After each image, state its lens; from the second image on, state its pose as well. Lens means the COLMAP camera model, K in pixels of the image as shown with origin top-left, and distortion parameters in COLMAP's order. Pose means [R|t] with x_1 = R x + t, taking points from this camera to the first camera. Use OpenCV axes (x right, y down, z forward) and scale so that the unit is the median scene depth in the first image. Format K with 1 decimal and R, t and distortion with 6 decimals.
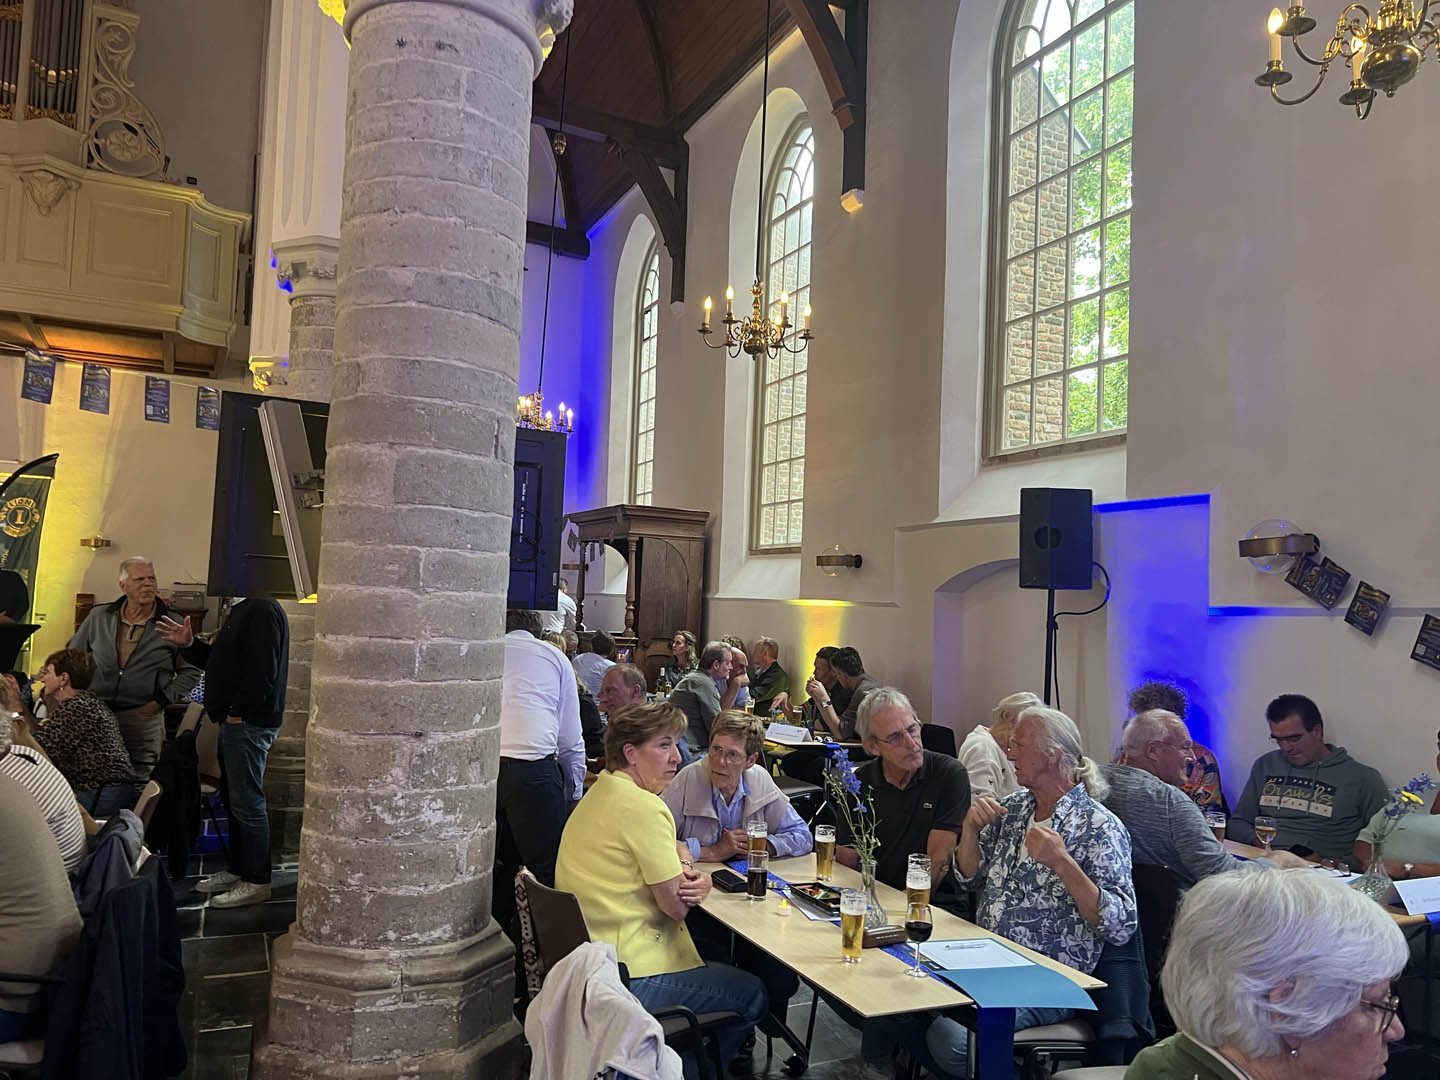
lens RADIAL K [[1076.6, 0, 721.2], [0, 1076.6, 543.1], [0, 0, 1]] dist [0.007817, 0.000128]
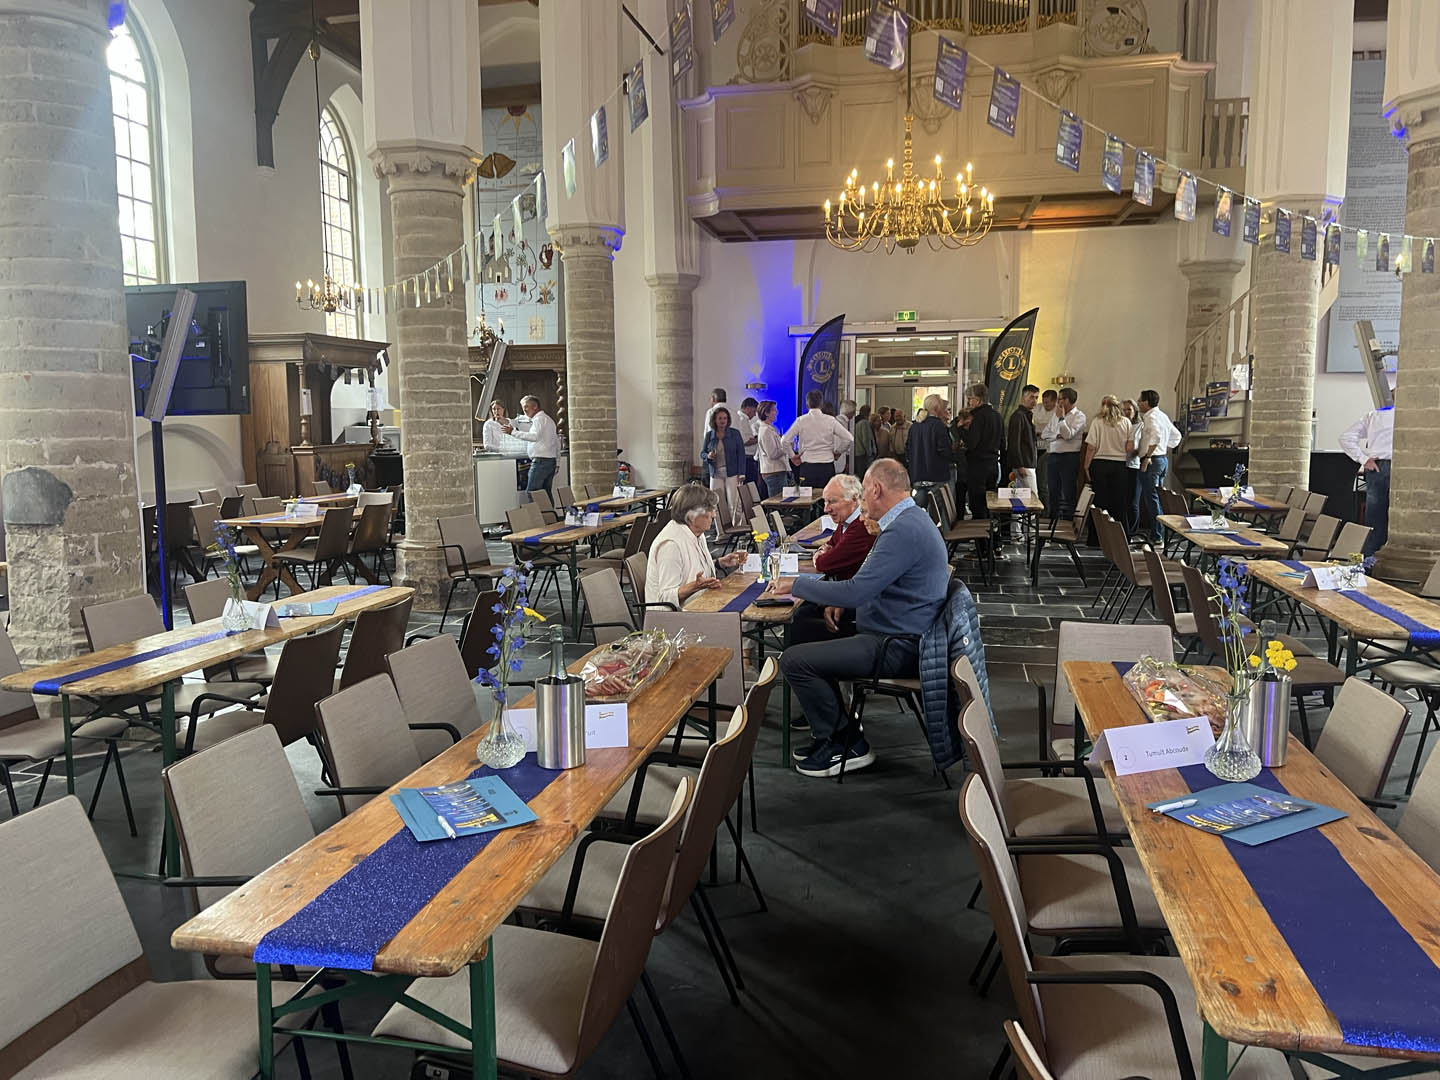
lens RADIAL K [[1076.6, 0, 718.4], [0, 1076.6, 535.7], [0, 0, 1]] dist [0.007817, 0.000128]
pose [[0.802155, 0.017175, -0.596869, -0.192924], [0.076445, 0.988407, 0.131179, -0.018194], [0.592203, -0.150854, 0.791542, -0.233294]]
